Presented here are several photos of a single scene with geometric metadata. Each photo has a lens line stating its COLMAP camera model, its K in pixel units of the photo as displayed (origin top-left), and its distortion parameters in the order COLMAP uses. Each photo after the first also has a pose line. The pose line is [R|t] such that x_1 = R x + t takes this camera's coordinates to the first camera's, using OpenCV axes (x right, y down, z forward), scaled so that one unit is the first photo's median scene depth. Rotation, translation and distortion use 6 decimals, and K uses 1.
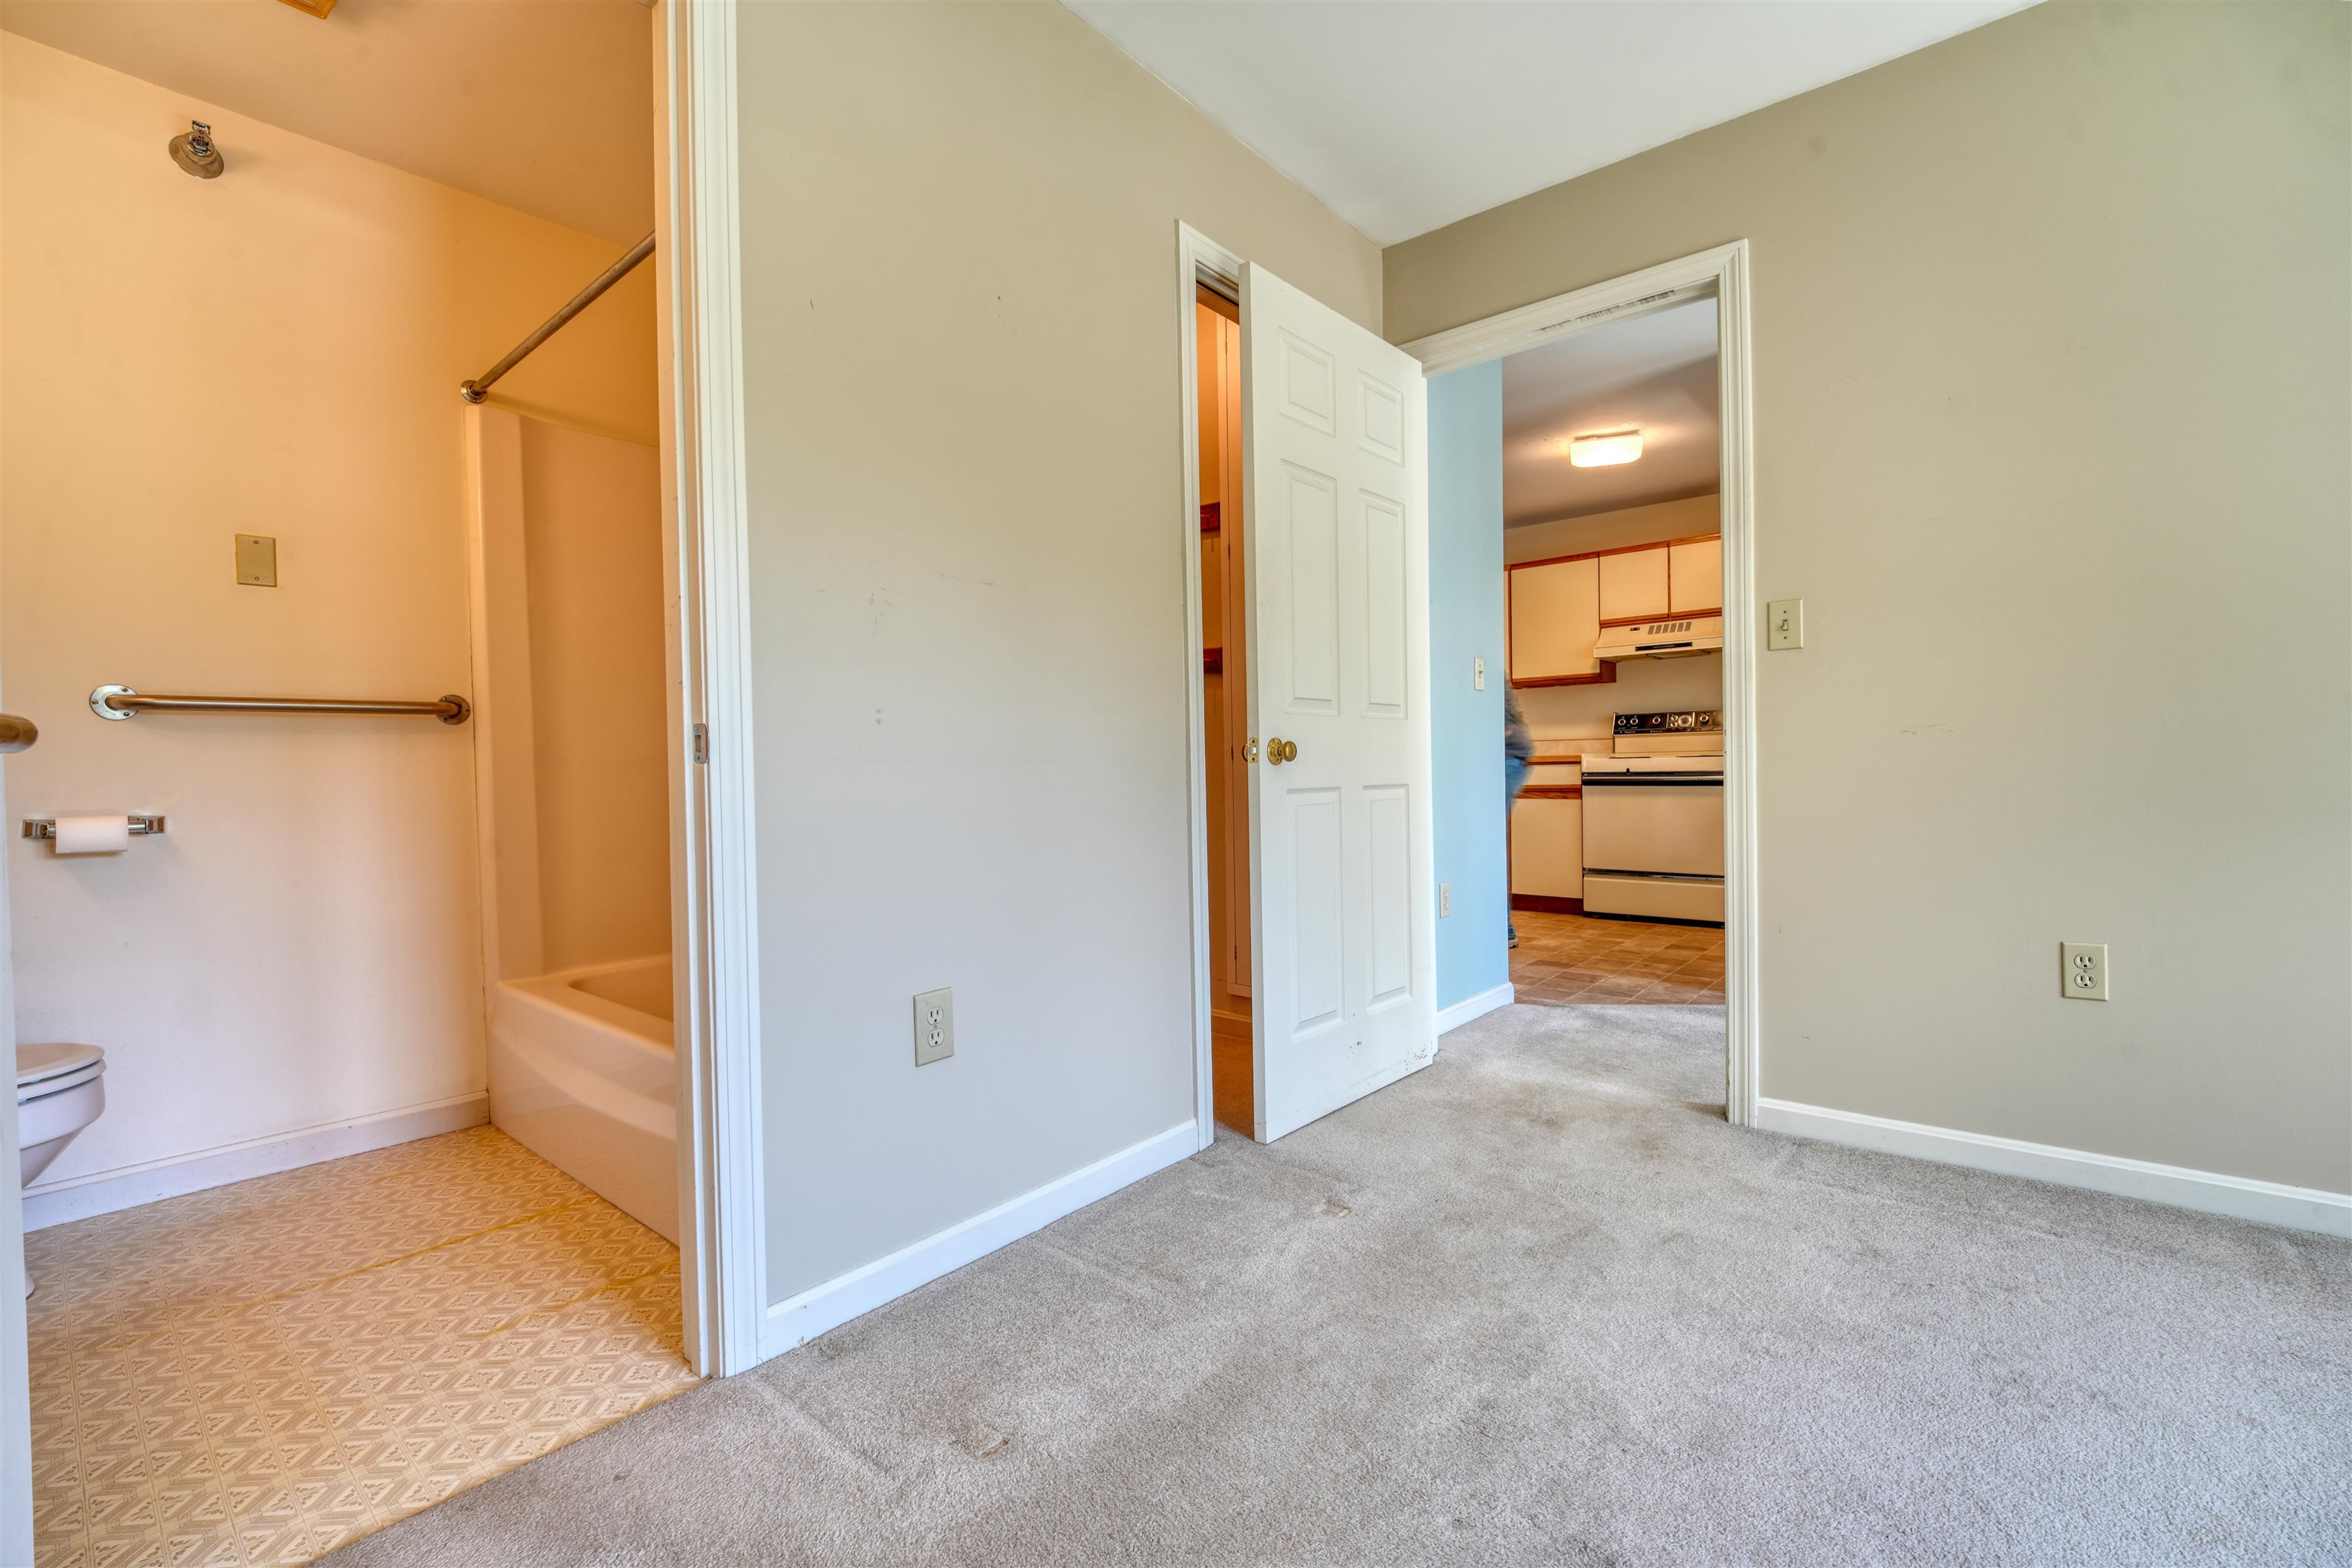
lens RADIAL K [[997.9, 0, 1178.3], [0, 997.9, 781.9], [0, 0, 1]] dist [0.000616, -0.000073]
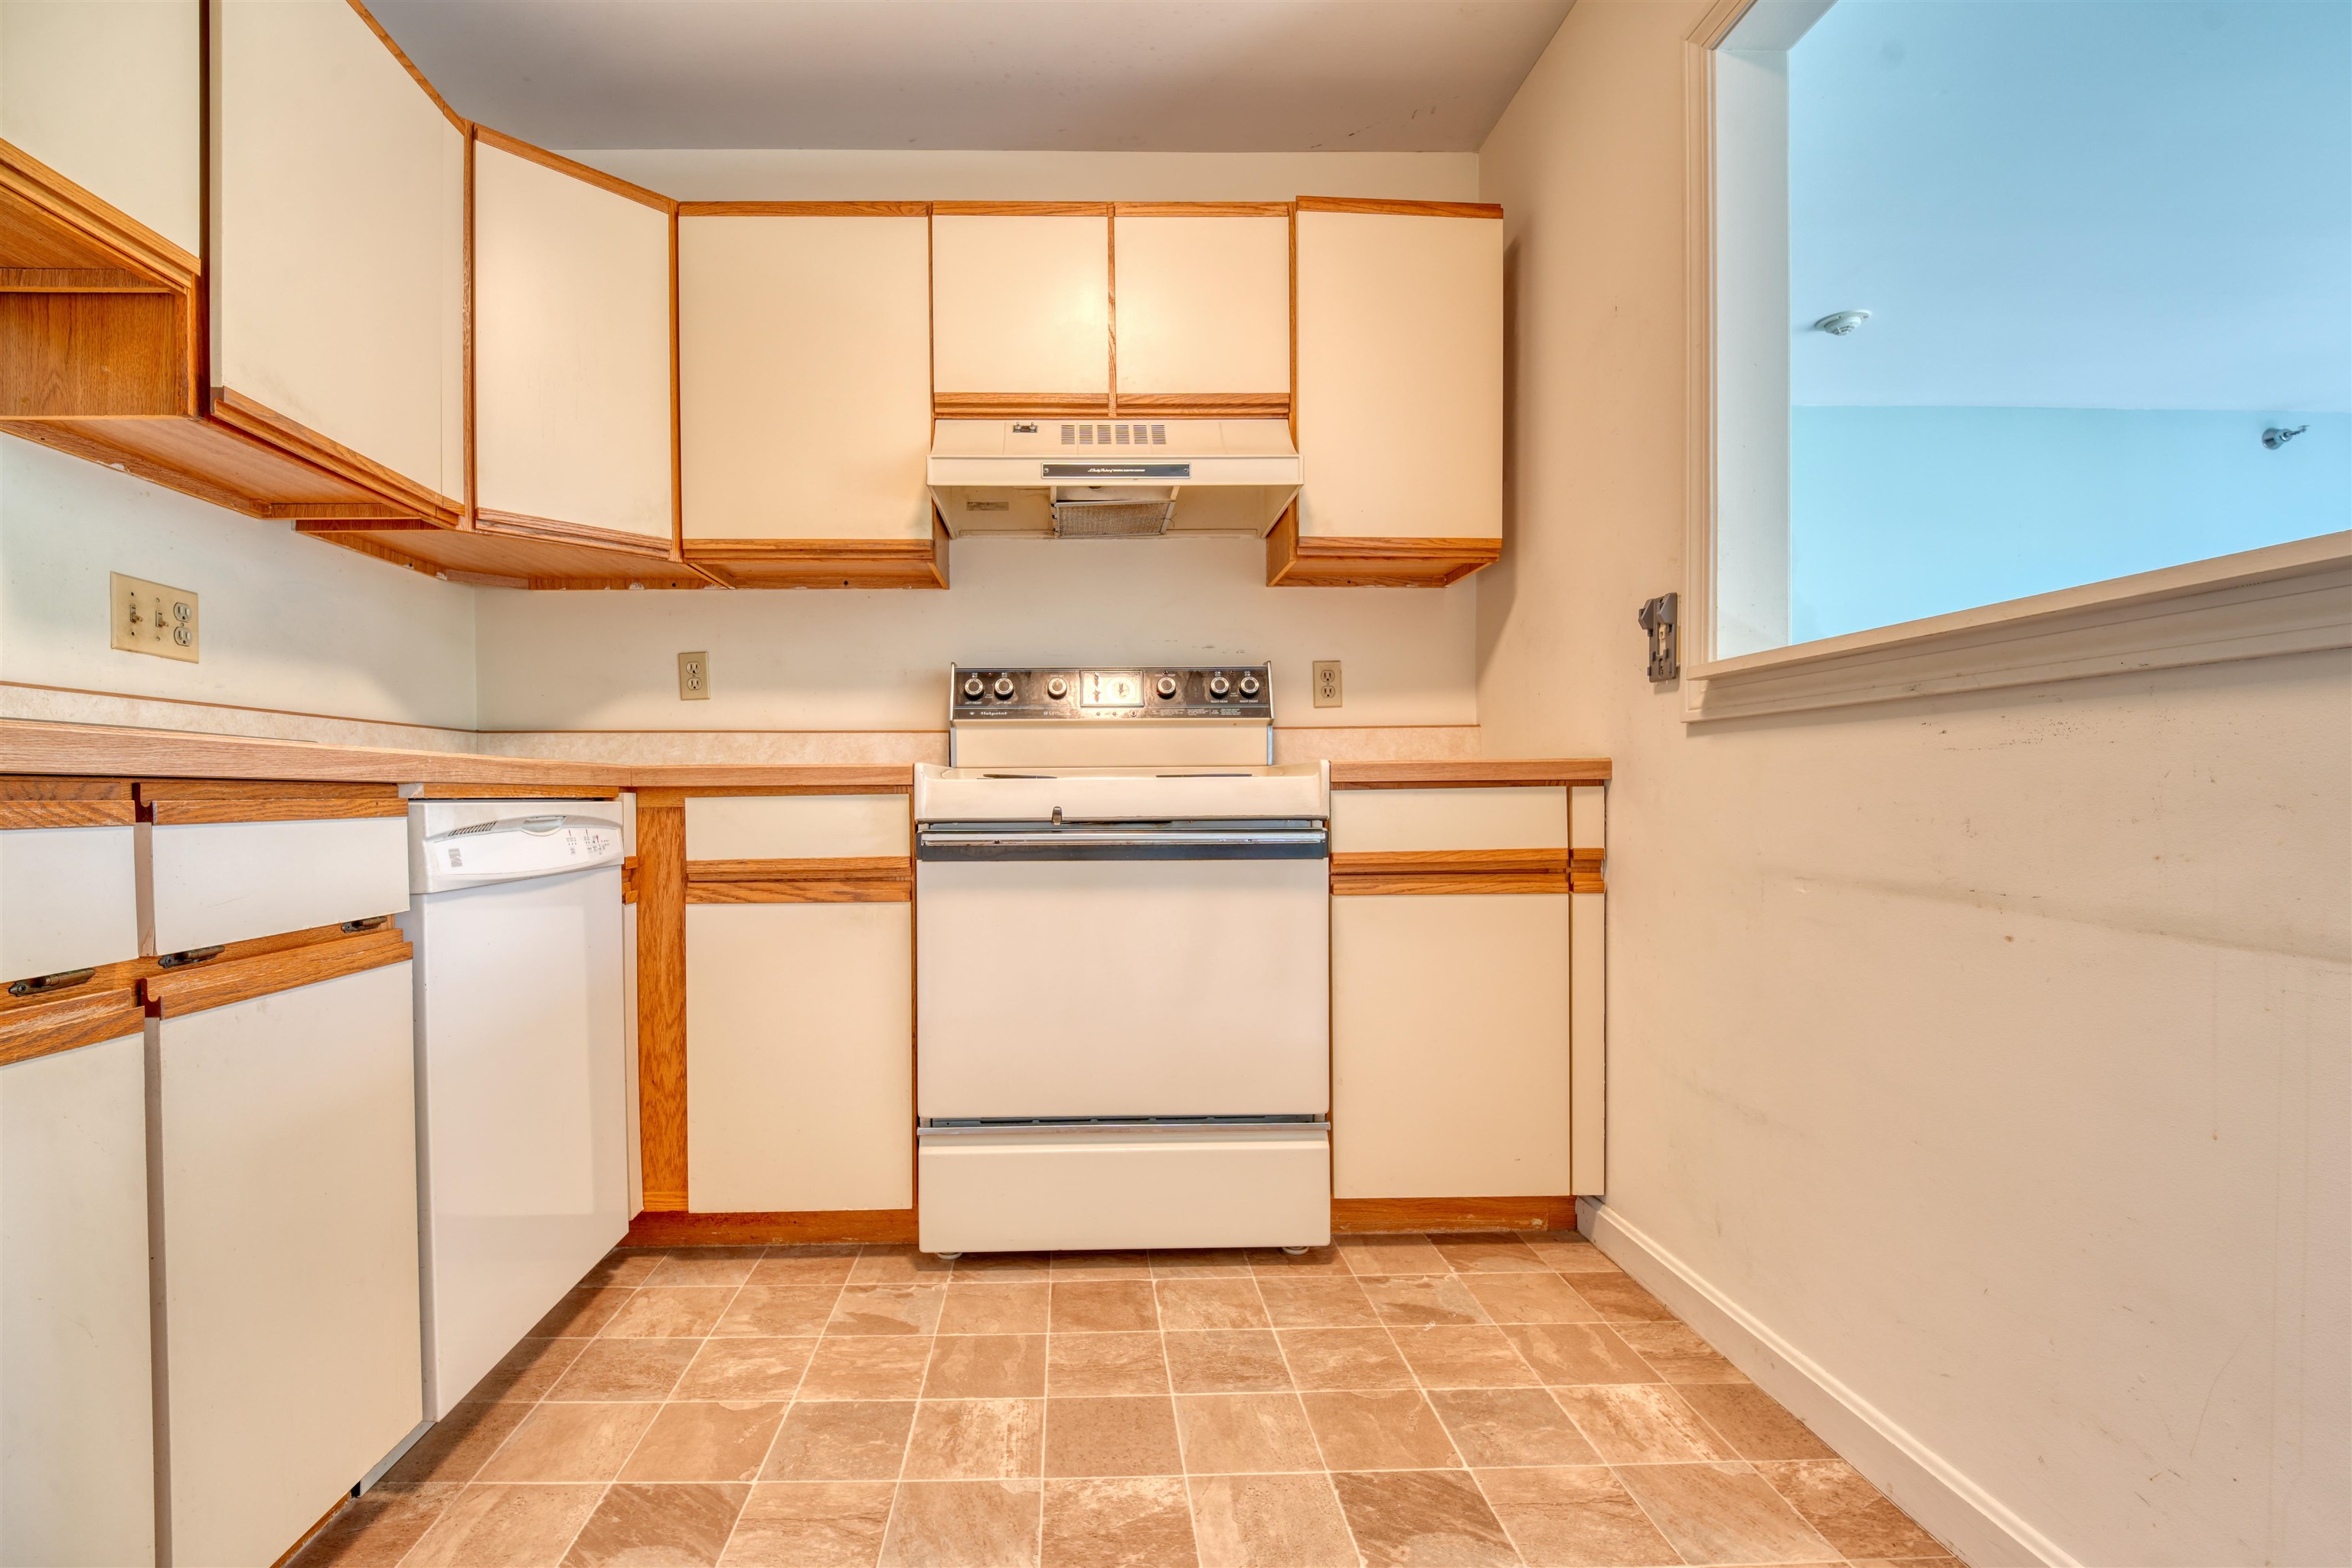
lens RADIAL K [[1074.7, 0, 1099.0], [0, 1074.7, 809.0], [0, 0, 1]] dist [0.015753, -0.027802]
pose [[0.746601, 0.001334, 0.665270, 0.381420], [0.004259, 0.999968, -0.006785, -0.018120], [-0.665258, 0.007899, 0.746572, 1.222736]]
